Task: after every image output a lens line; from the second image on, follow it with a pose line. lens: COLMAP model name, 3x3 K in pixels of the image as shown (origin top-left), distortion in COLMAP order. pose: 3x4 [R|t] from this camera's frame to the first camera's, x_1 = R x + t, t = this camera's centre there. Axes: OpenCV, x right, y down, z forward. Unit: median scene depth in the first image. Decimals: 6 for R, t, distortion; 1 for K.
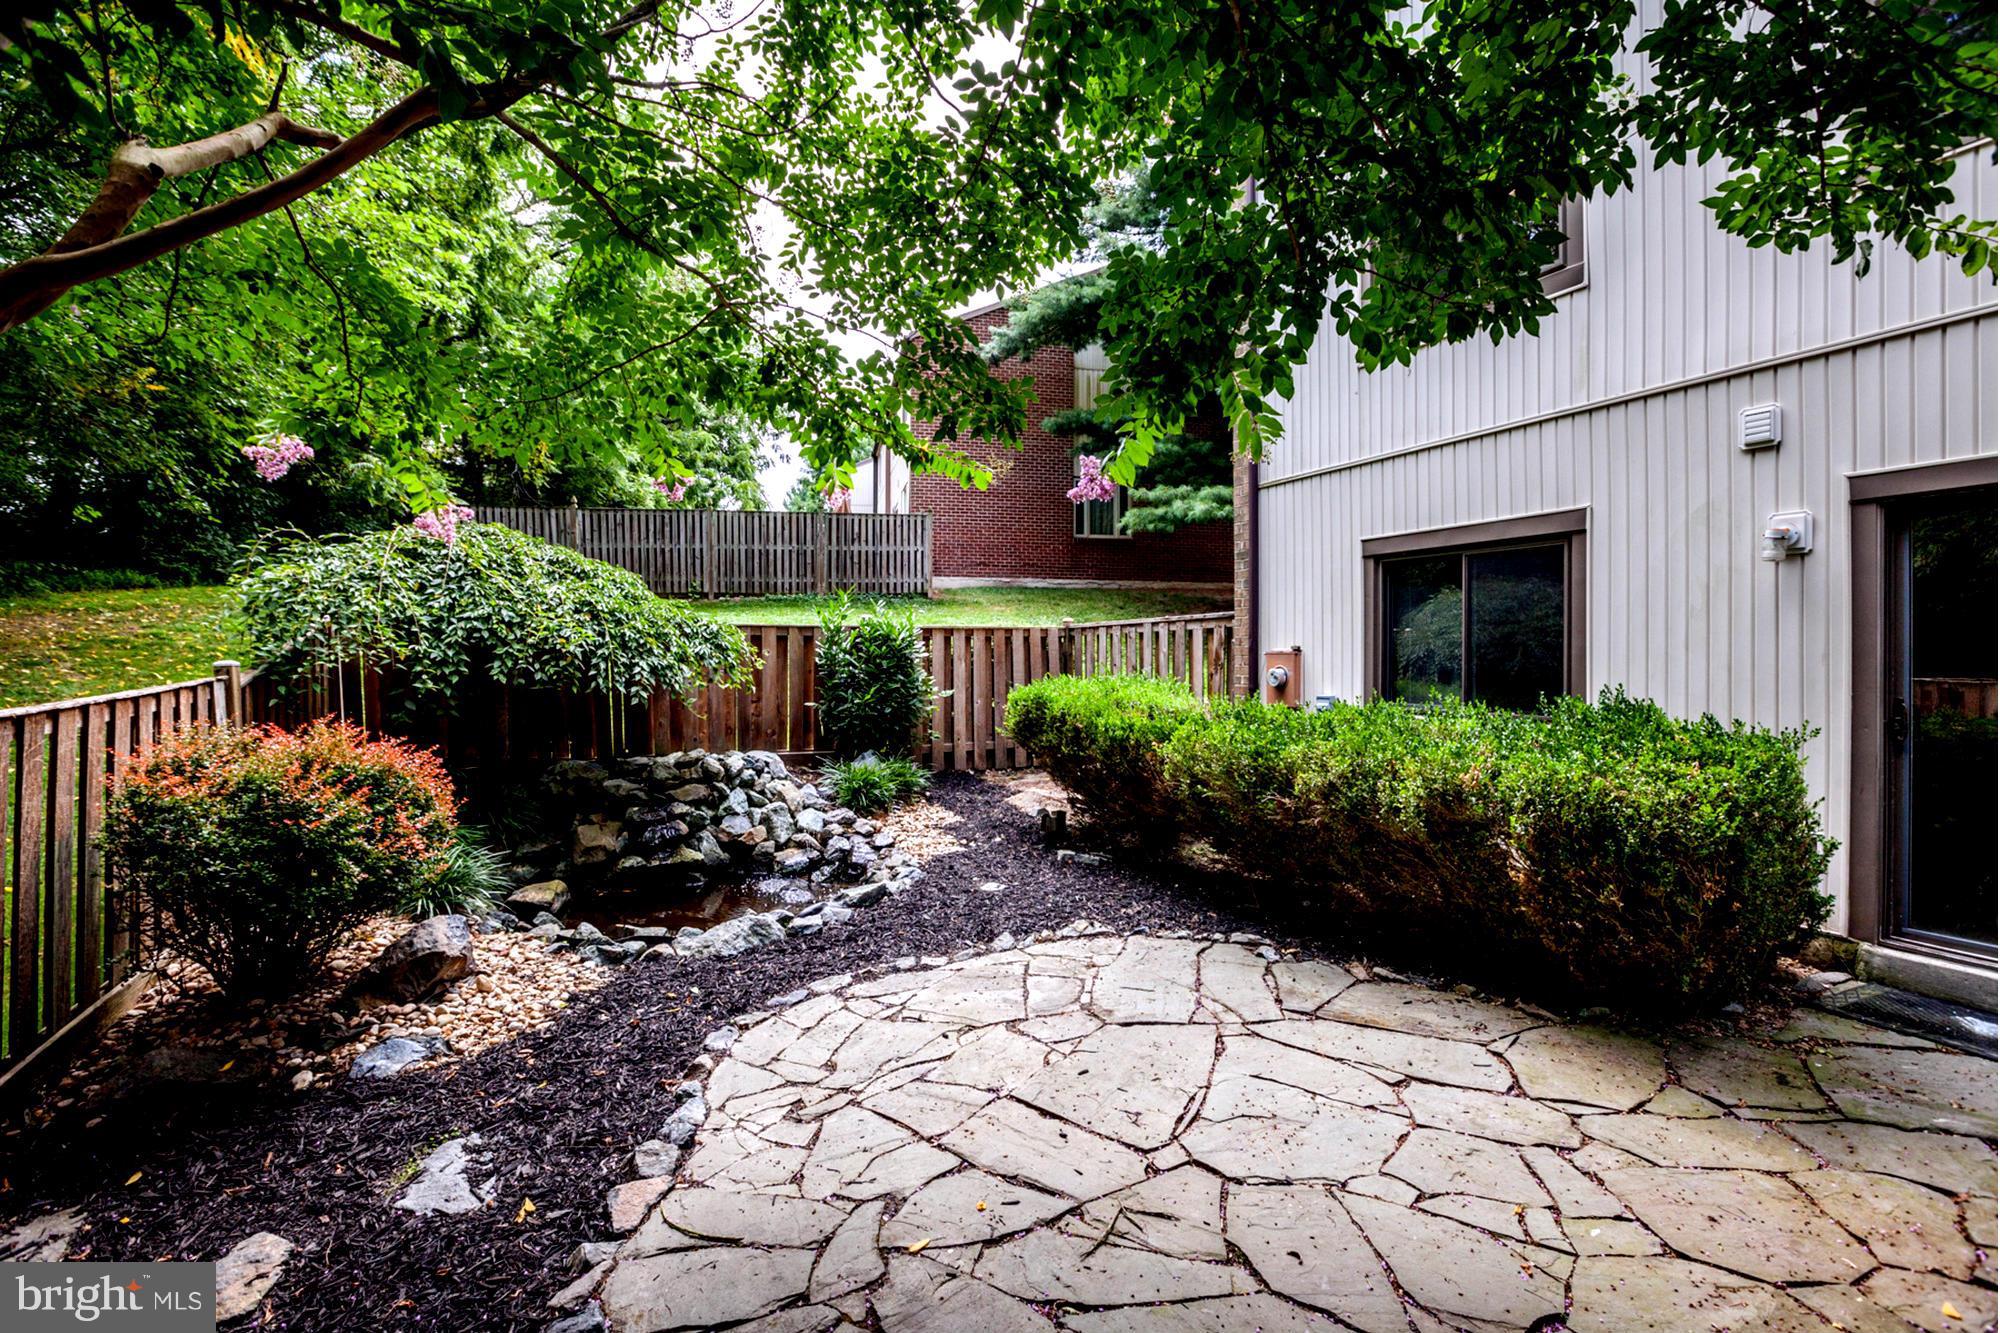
lens RADIAL K [[965.4, 0, 995.3], [0, 965.4, 657.5], [0, 0, 1]] dist [-0.069937, 0.000276]
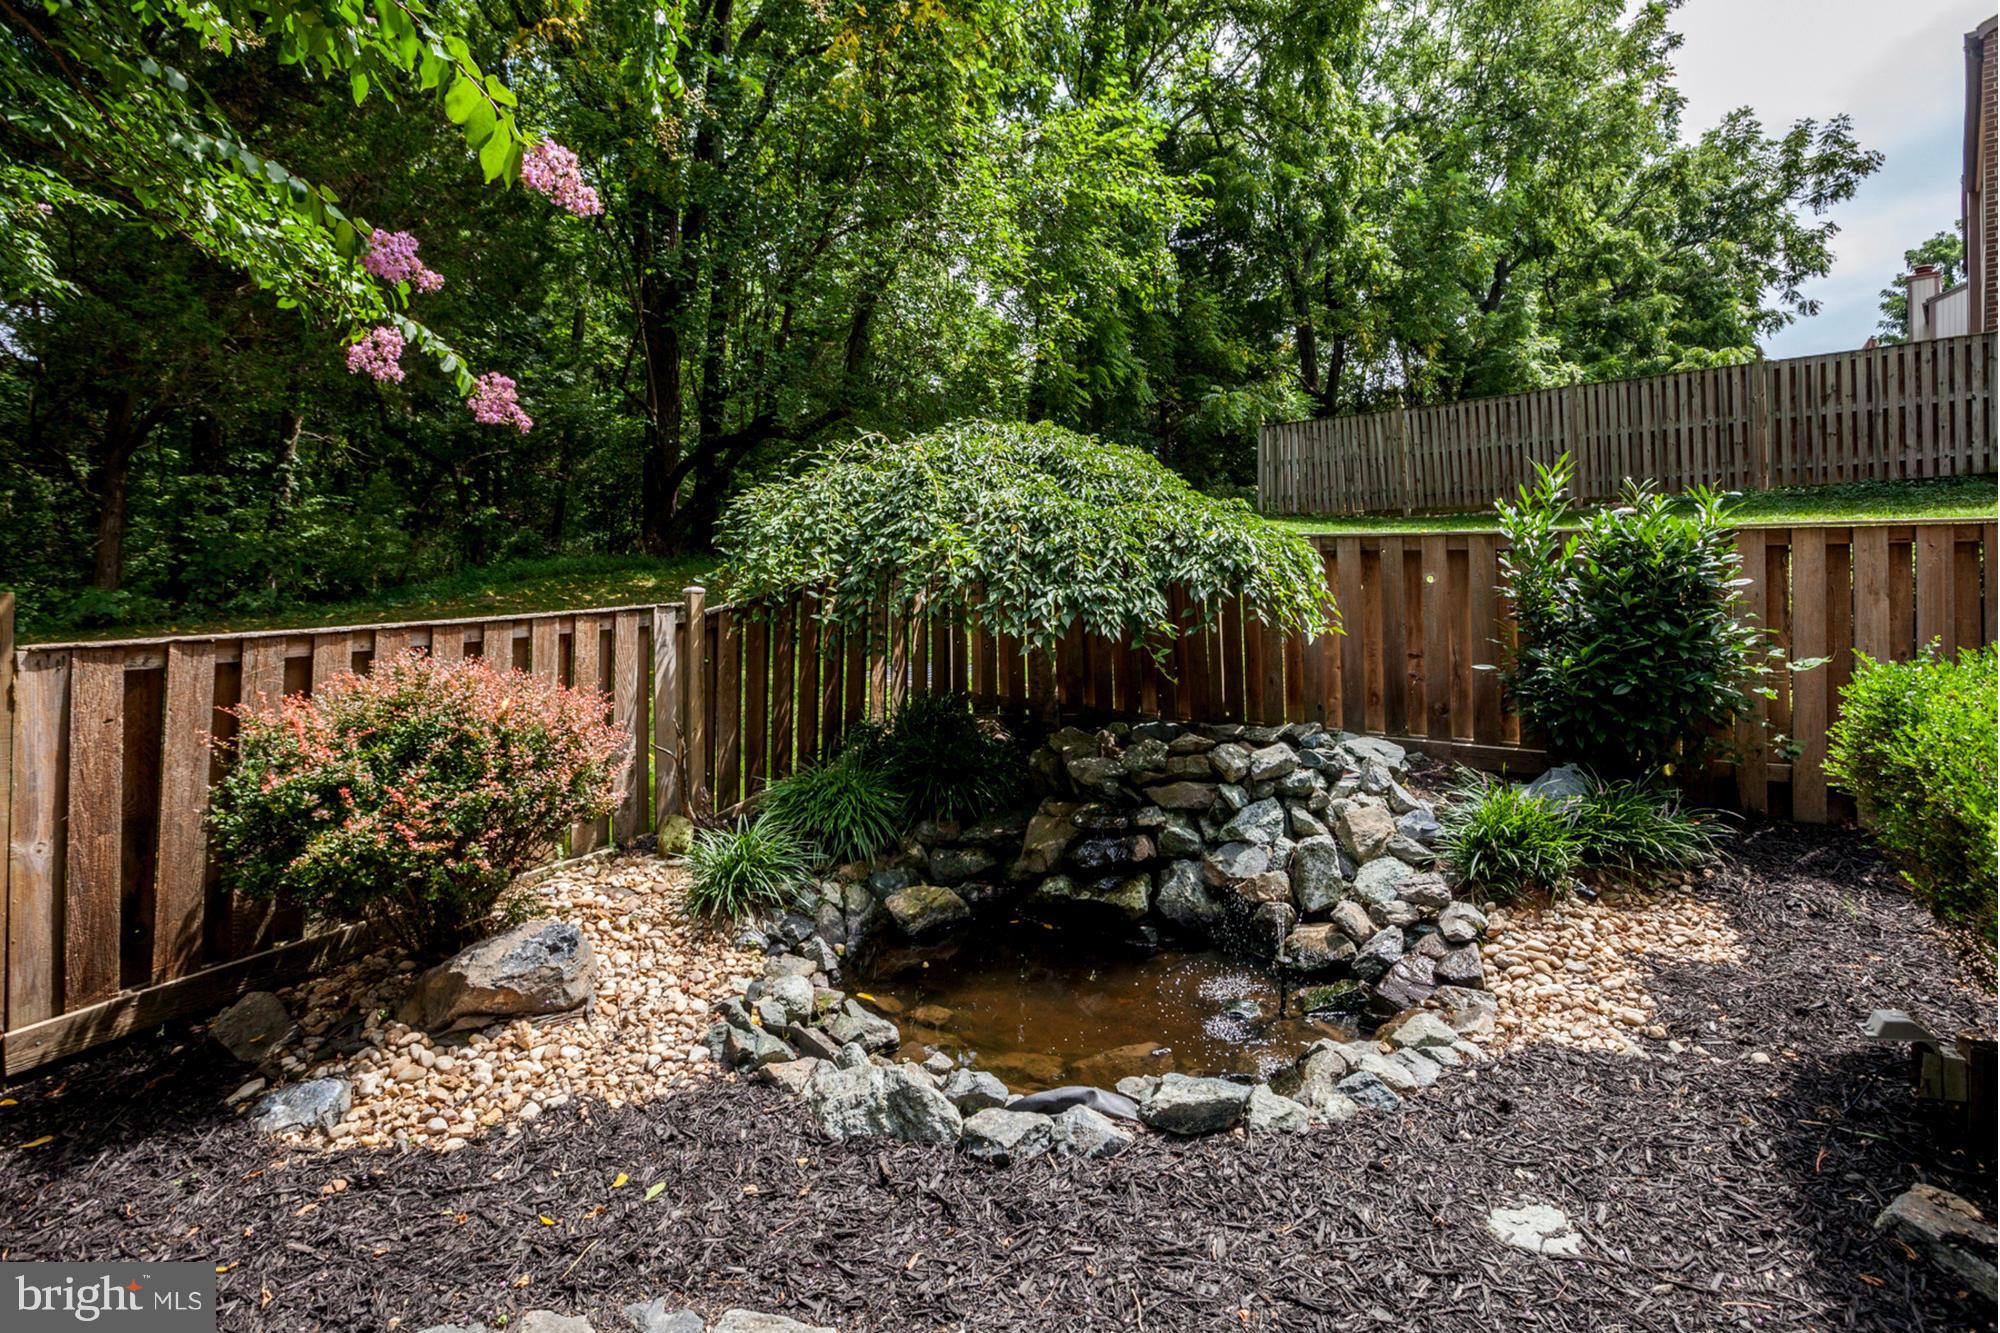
lens RADIAL K [[956.6, 0, 1001.8], [0, 956.6, 585.5], [0, 0, 1]] dist [-0.041515, 0.015333]
pose [[0.546651, 0.003140, -0.837355, 0.150322], [-0.004231, 0.999991, 0.000987, -0.000050], [0.837350, 0.003003, 0.546659, 0.540557]]
